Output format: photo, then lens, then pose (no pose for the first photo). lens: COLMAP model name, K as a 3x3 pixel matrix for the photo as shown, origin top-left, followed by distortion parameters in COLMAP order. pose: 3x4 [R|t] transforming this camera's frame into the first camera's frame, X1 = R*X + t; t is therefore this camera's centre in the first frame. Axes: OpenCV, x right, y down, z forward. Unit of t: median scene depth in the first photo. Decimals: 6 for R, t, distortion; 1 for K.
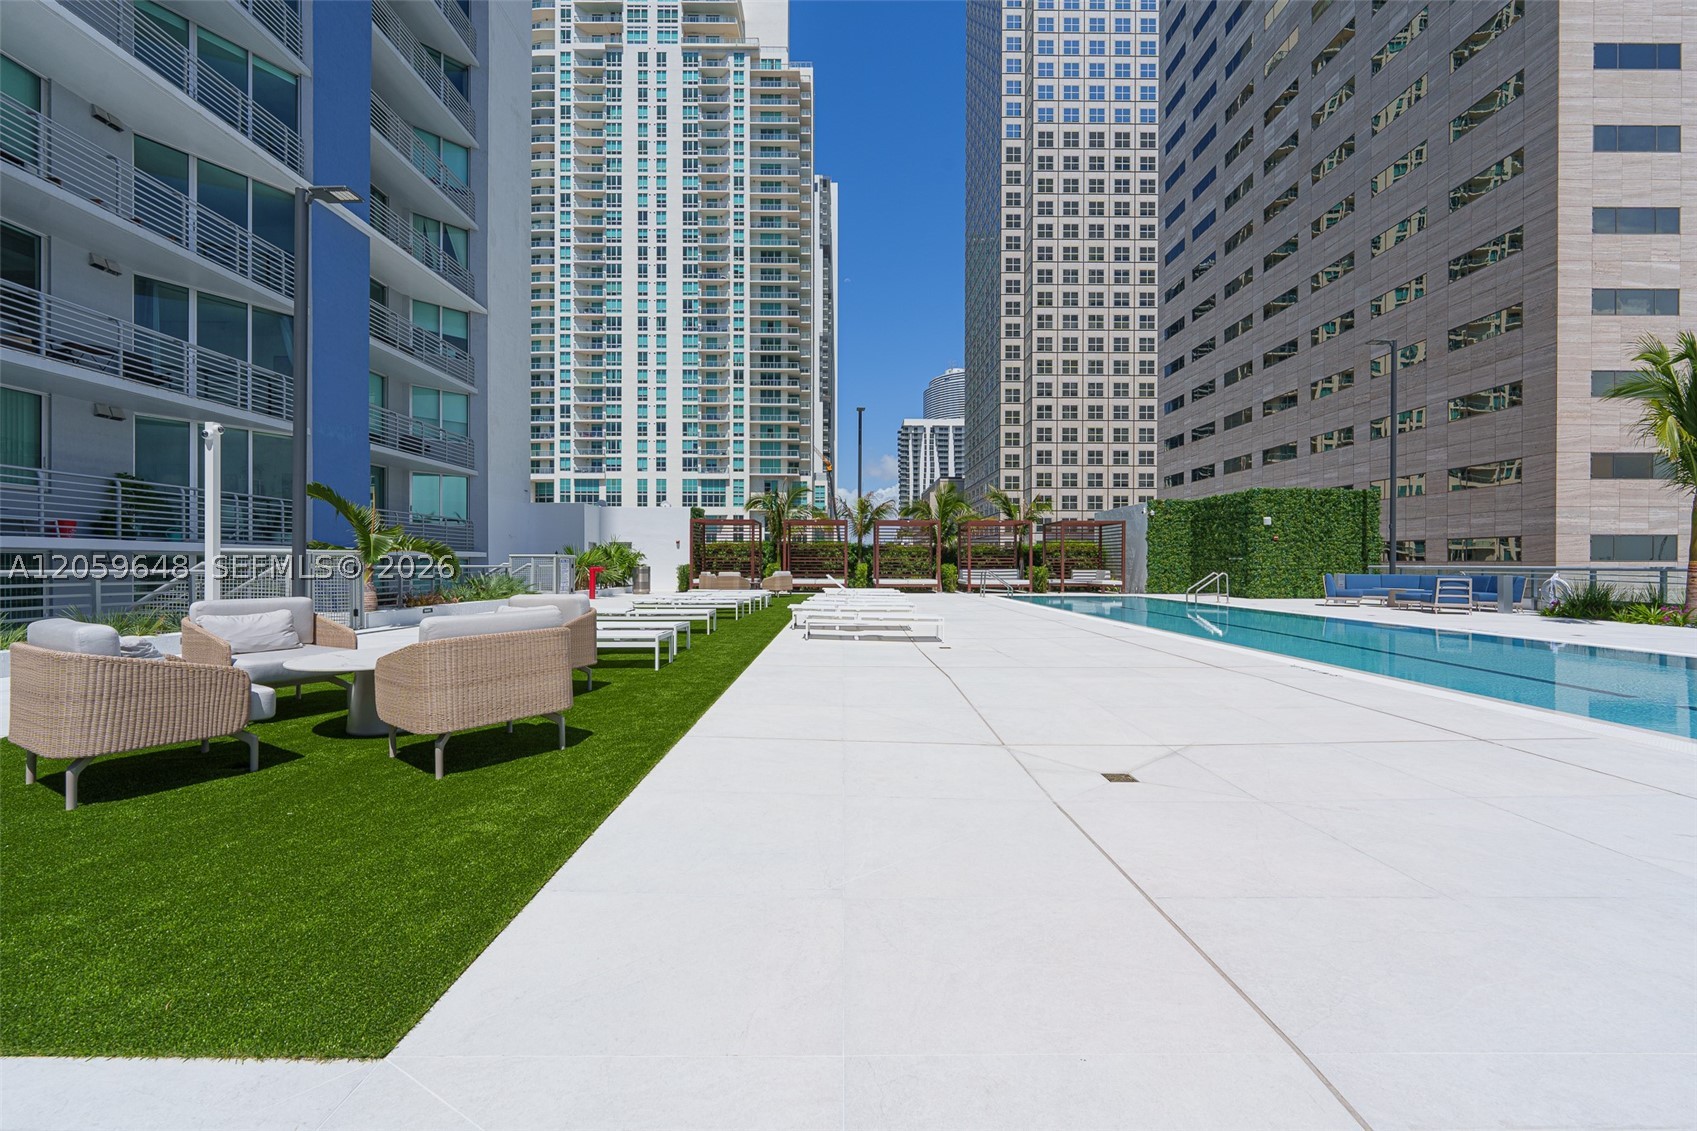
lens RADIAL K [[680.4, 0, 848.1], [0, 680.4, 568.6], [0, 0, 1]] dist [-0.002519, 0.000197]
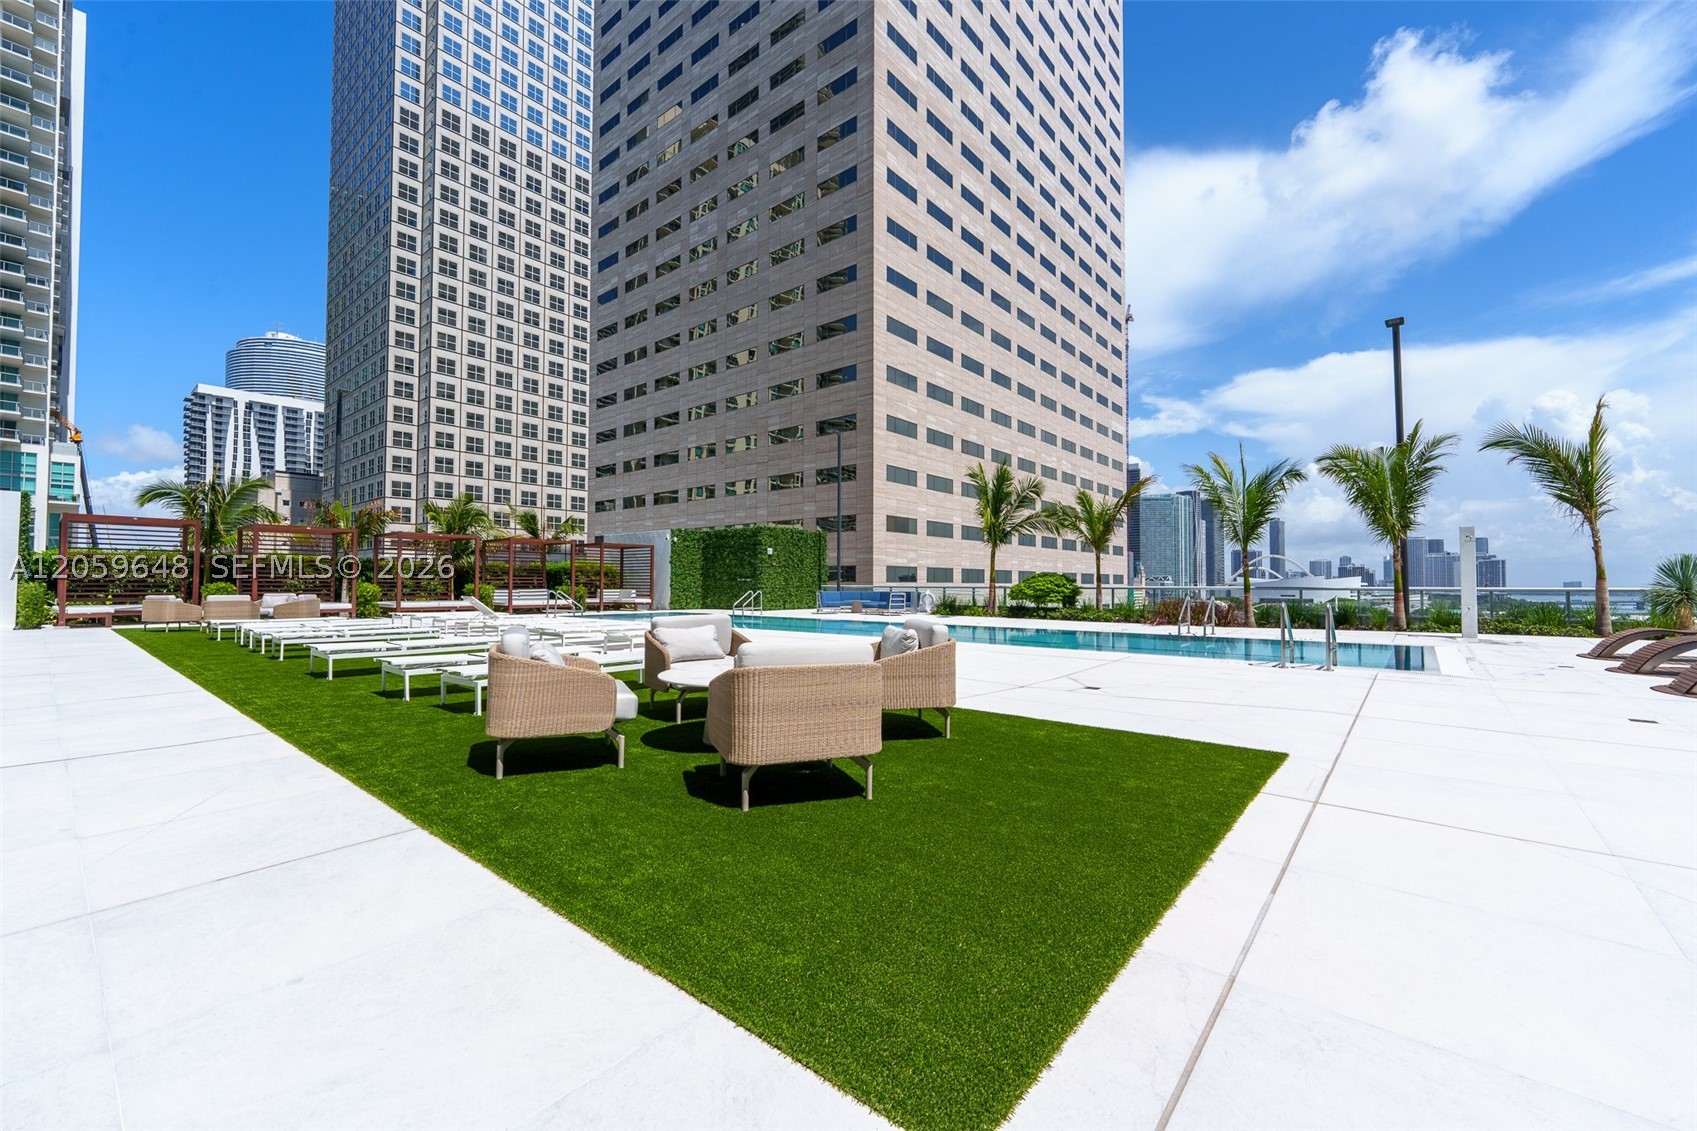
lens RADIAL K [[680.4, 0, 852.4], [0, 680.4, 569.2], [0, 0, 1]] dist [-0.002519, 0.000197]
pose [[0.644253, 0.016798, 0.764628, -0.053755], [0.004170, 0.999667, -0.025475, -0.000208], [-0.764801, 0.019601, 0.643968, 0.004406]]
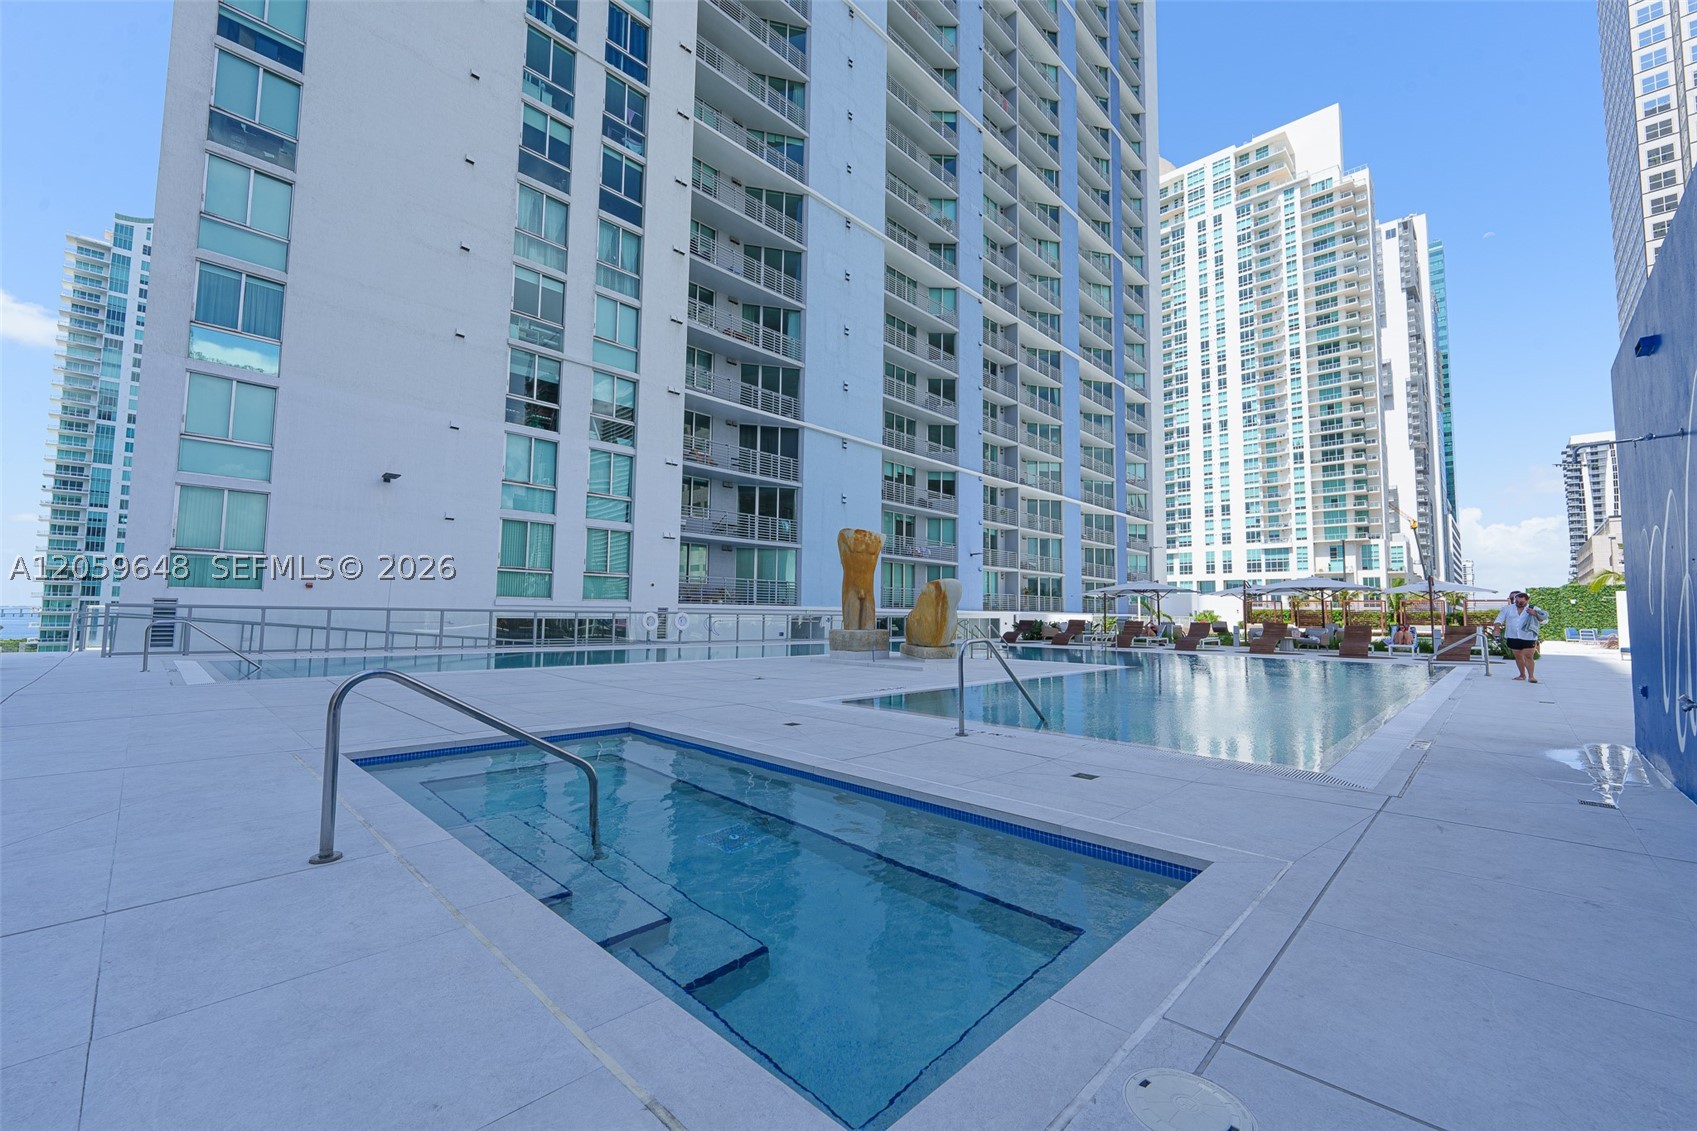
lens RADIAL K [[680.4, 0, 846.4], [0, 680.4, 566.5], [0, 0, 1]] dist [-0.002519, 0.000197]
pose [[0.711608, -0.043298, -0.701241, 0.092859], [-0.016086, 0.996833, -0.077874, 0.002432], [0.702392, 0.066696, 0.708659, -0.339731]]
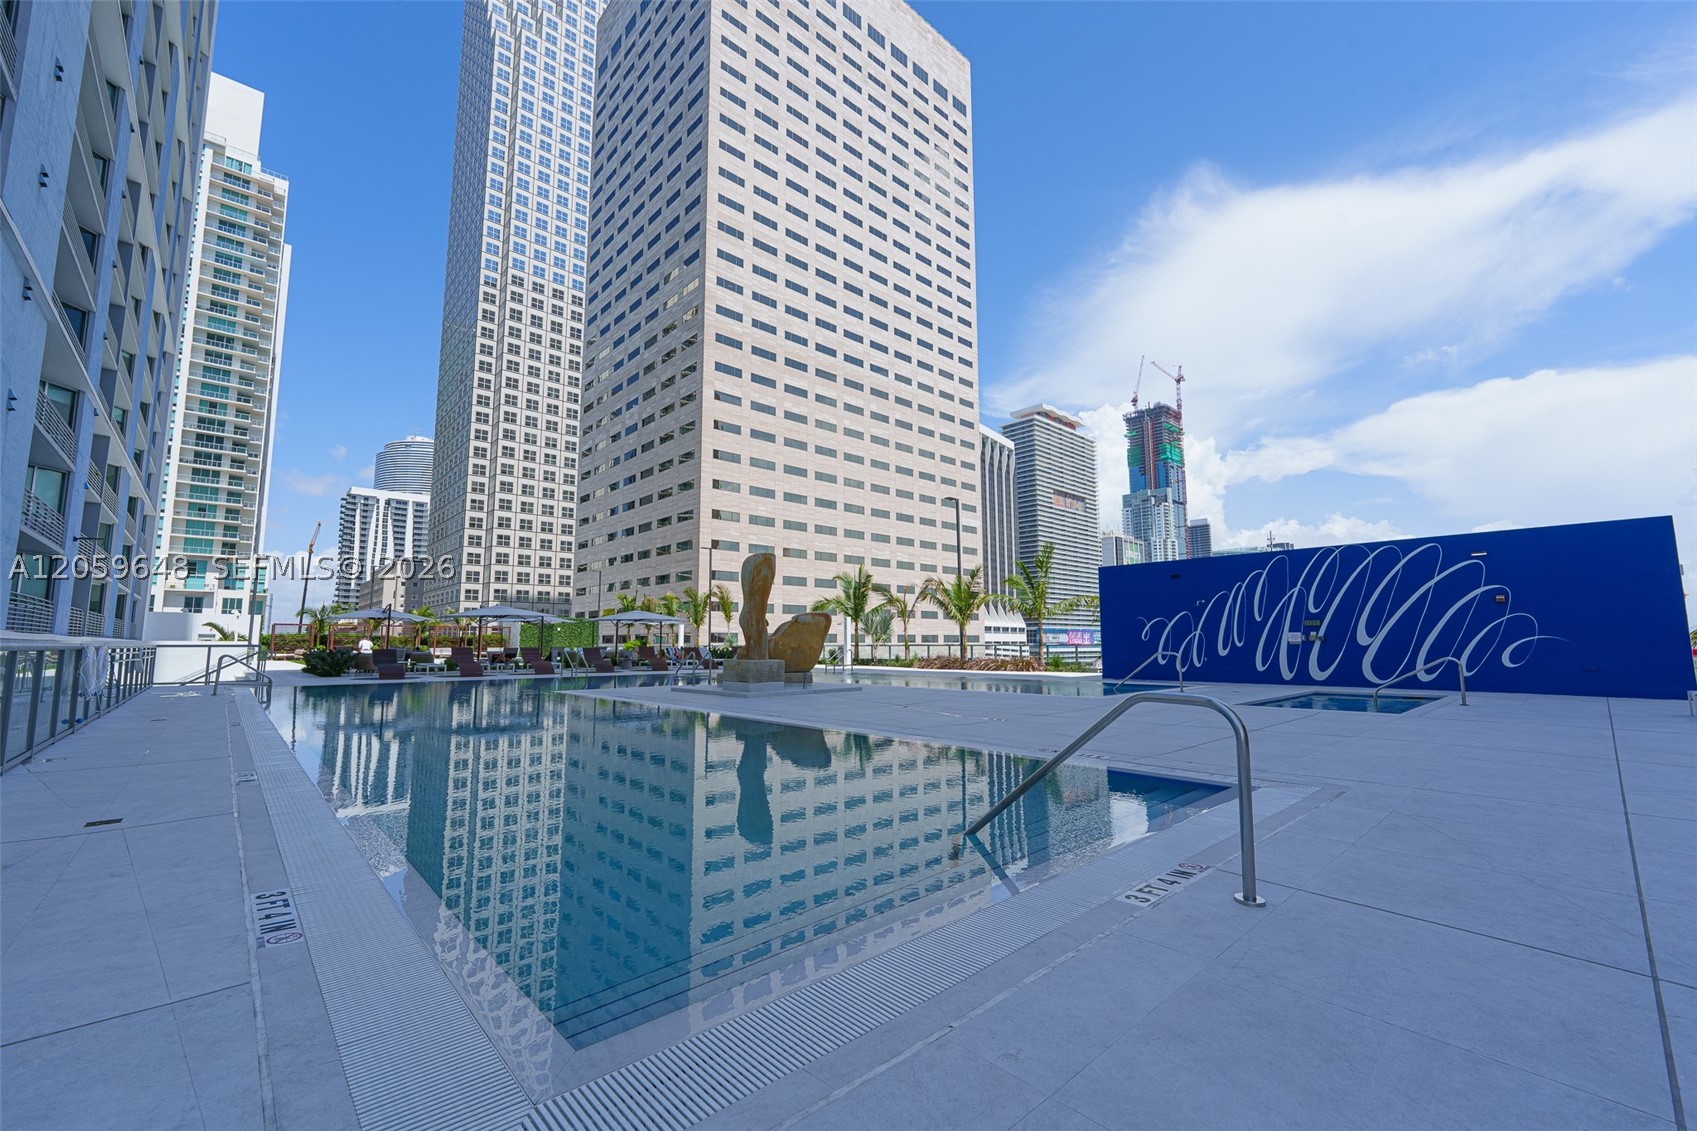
lens RADIAL K [[680.4, 0, 852.6], [0, 680.4, 566.6], [0, 0, 1]] dist [-0.002519, 0.000197]
pose [[0.739304, 0.071800, 0.669533, -0.070576], [0.009265, 0.993120, -0.116731, 0.001544], [-0.673308, 0.092503, 0.733553, -0.348976]]
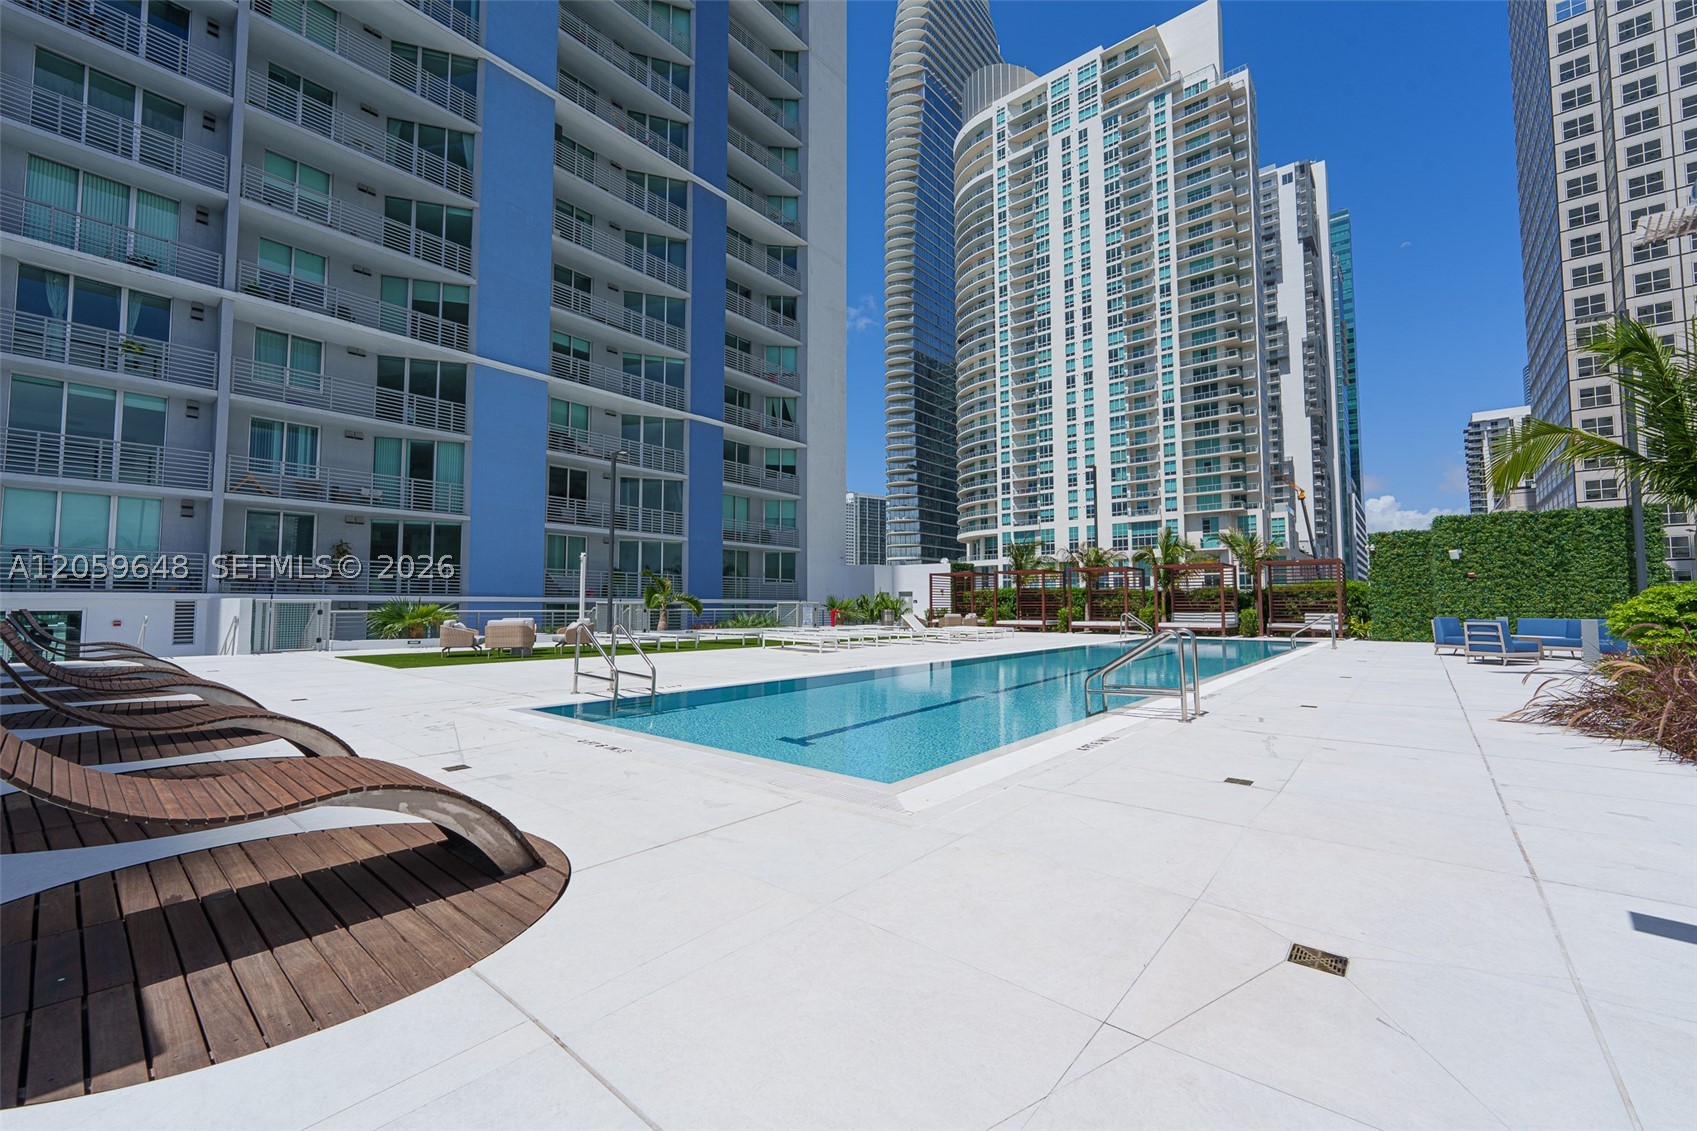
lens RADIAL K [[680.4, 0, 845.1], [0, 680.4, 569.9], [0, 0, 1]] dist [-0.002519, 0.000197]
pose [[0.759635, -0.039073, -0.649175, 0.108664], [-0.002156, 0.998037, -0.062594, 0.000488], [0.650346, 0.048948, 0.758059, -0.021945]]
